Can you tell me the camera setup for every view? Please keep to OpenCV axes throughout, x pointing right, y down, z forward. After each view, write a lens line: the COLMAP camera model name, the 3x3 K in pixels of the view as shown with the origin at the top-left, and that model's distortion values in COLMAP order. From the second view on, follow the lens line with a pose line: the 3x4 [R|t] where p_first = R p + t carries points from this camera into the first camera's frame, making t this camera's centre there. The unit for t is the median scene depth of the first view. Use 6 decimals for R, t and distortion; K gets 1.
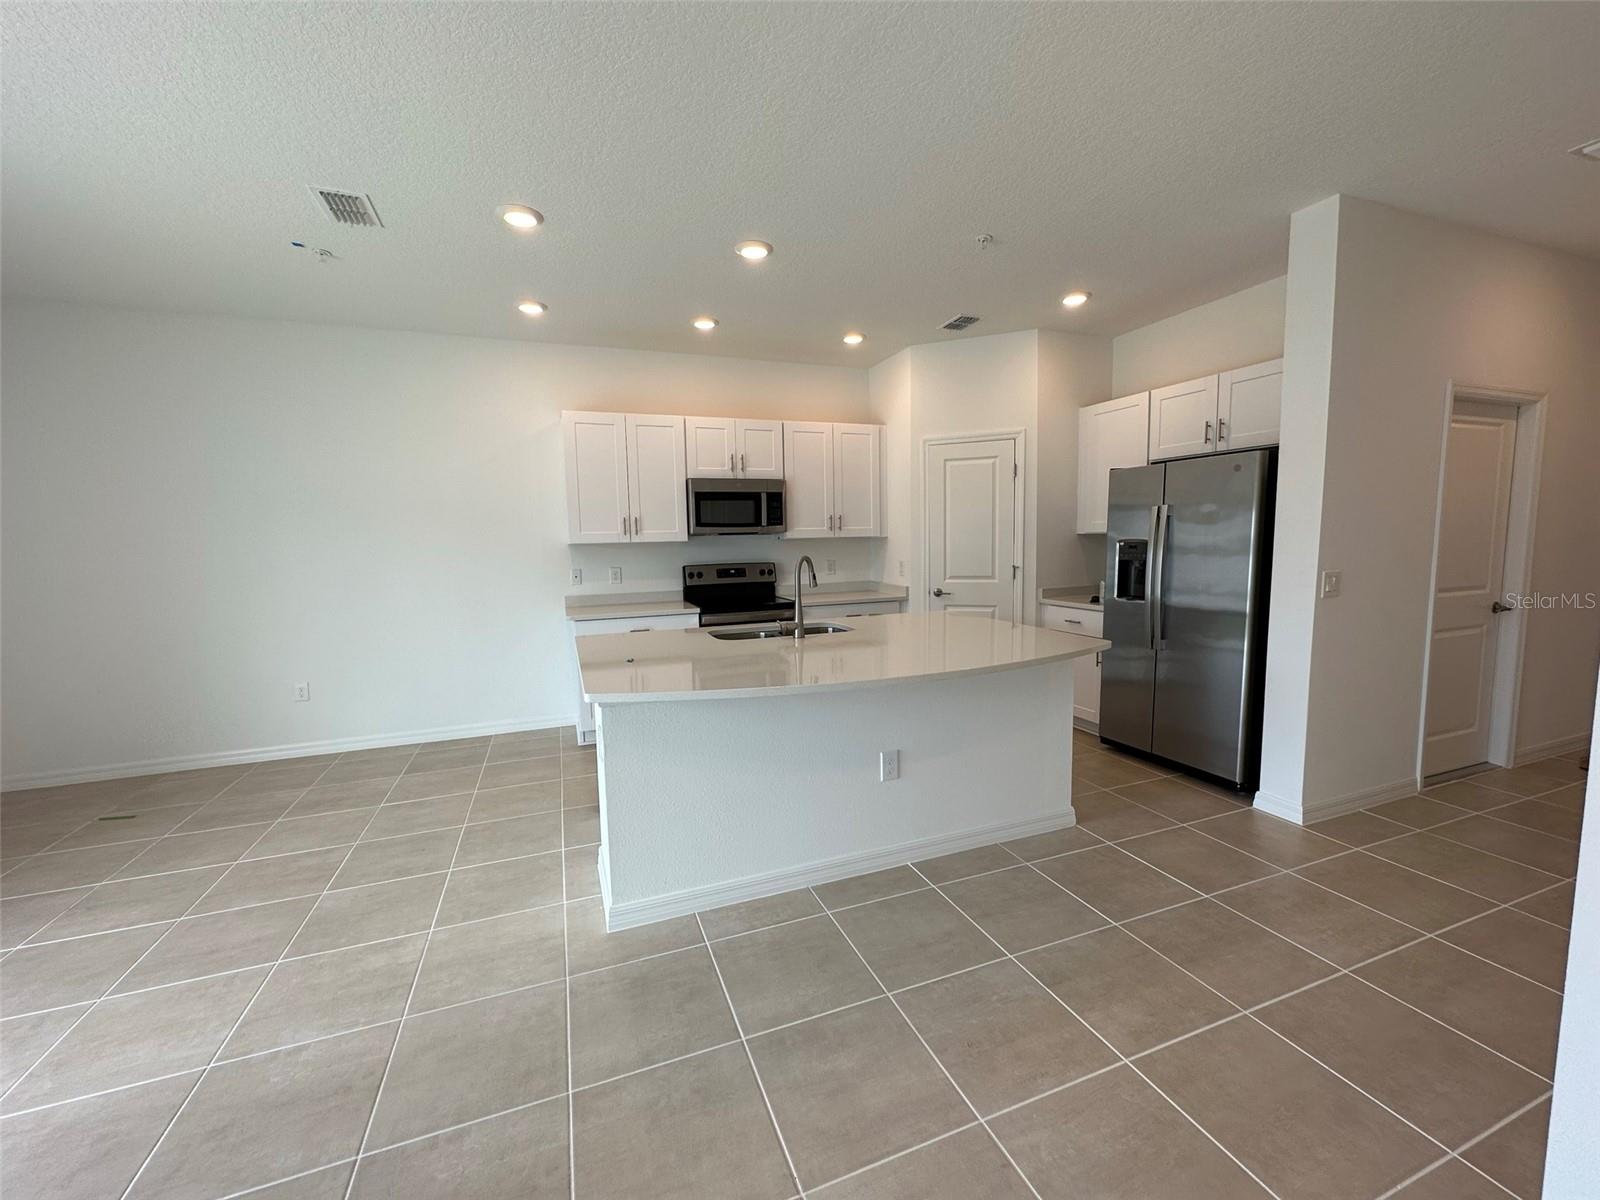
lens RADIAL K [[641.5, 0, 802.3], [0, 641.5, 601.5], [0, 0, 1]] dist [0.000615, 0.000147]
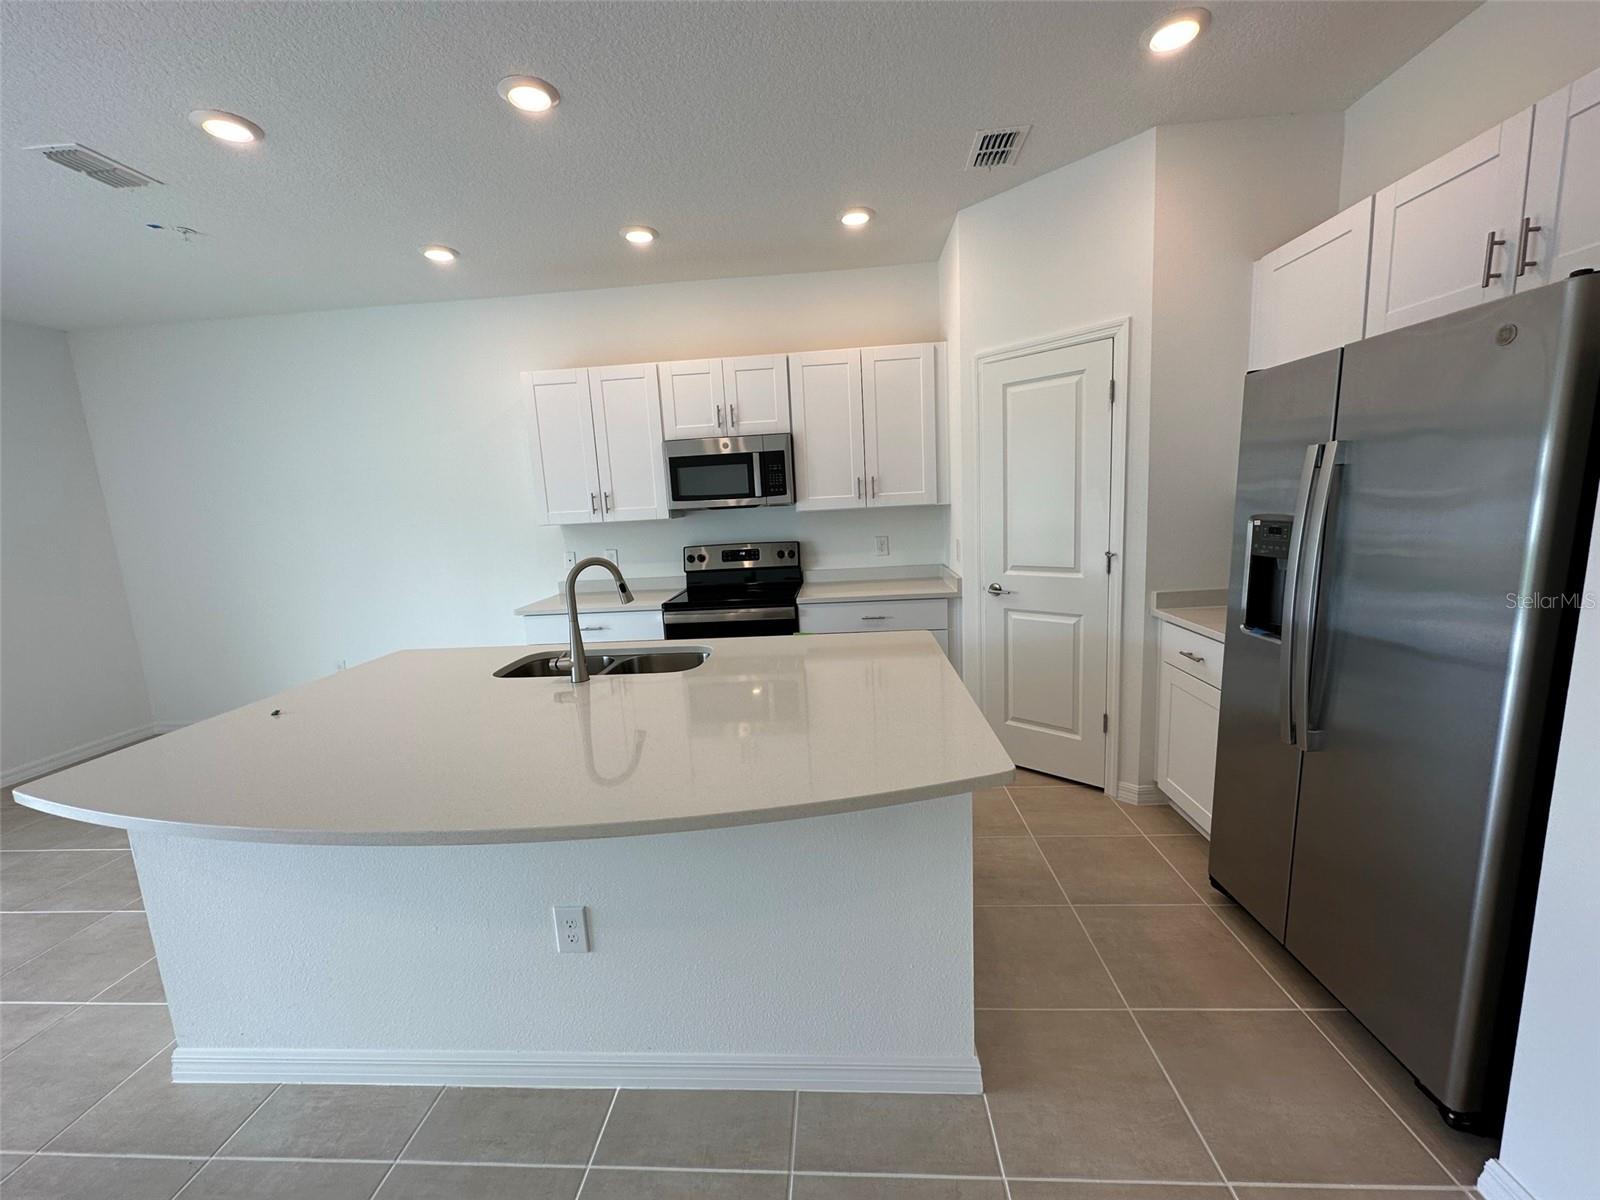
lens RADIAL K [[641.5, 0, 797.5], [0, 641.5, 600.8], [0, 0, 1]] dist [0.000615, 0.000147]
pose [[0.906462, 0.039538, -0.420432, 0.312916], [-0.008370, 0.997094, 0.075722, -0.052122], [0.422204, -0.065120, 0.904159, 0.317299]]
